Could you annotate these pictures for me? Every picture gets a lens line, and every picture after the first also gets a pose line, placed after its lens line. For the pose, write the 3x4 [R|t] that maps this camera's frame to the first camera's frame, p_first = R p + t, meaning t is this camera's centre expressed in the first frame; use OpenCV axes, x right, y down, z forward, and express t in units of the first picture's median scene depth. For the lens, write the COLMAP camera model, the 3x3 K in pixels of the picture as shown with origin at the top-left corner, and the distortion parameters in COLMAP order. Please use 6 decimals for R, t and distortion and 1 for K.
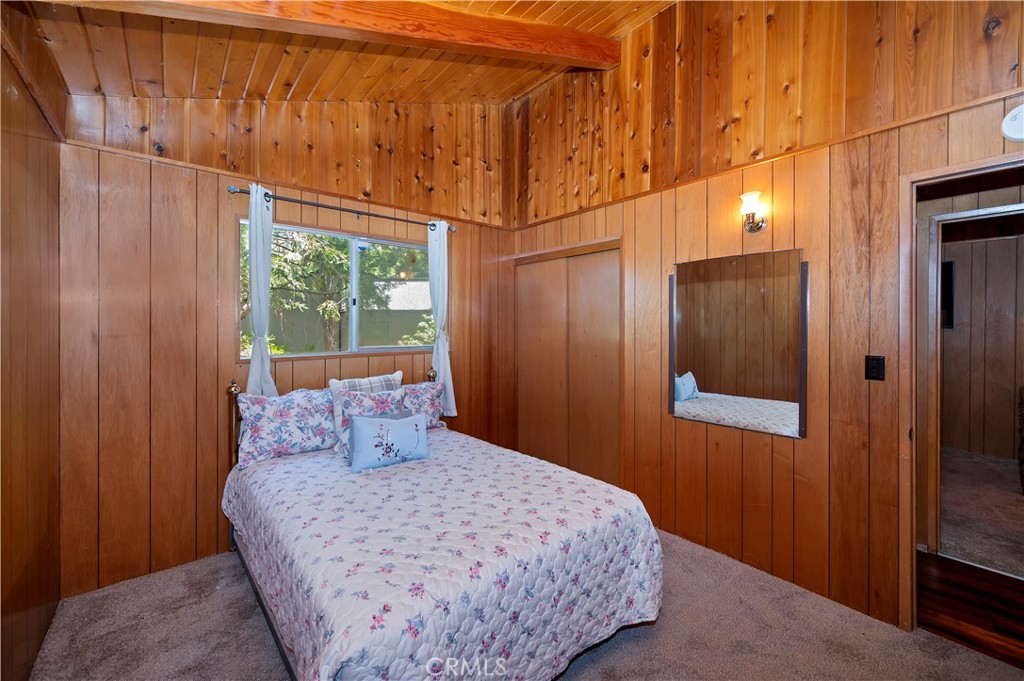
lens RADIAL K [[412.7, 0, 509.2], [0, 412.7, 323.9], [0, 0, 1]] dist [-0.001823, -0.000185]
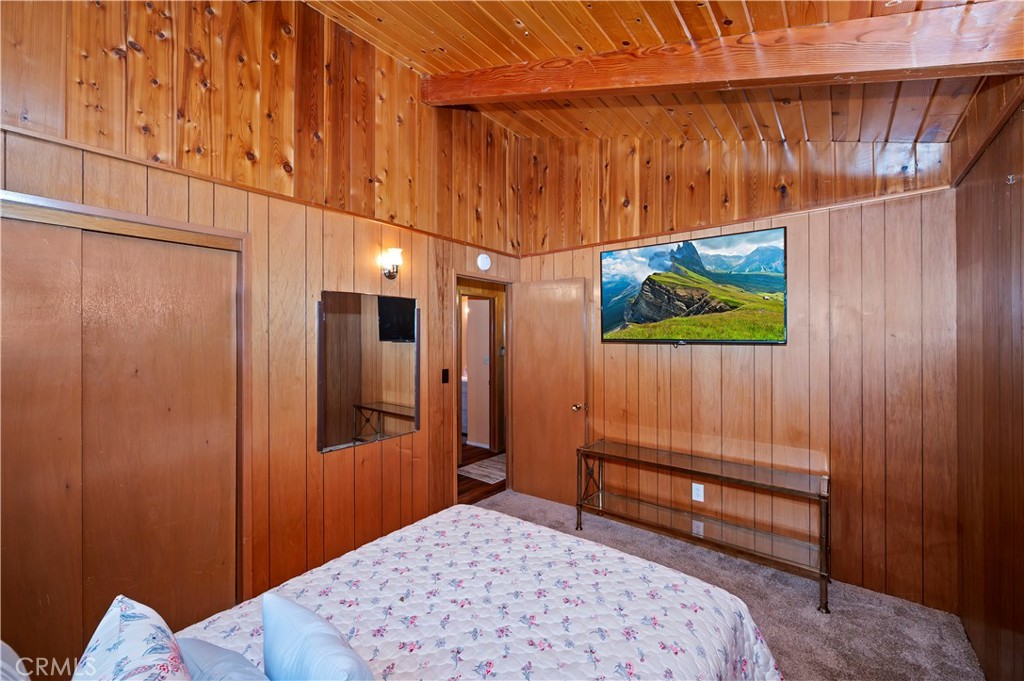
lens RADIAL K [[409.9, 0, 512.6], [0, 409.9, 335.0], [0, 0, 1]] dist [-0.000304, -0.000331]
pose [[-0.206828, 0.002344, 0.978374, -0.604233], [-0.005029, 0.999981, -0.003459, -0.042943], [-0.978364, -0.005636, -0.206813, 0.769455]]
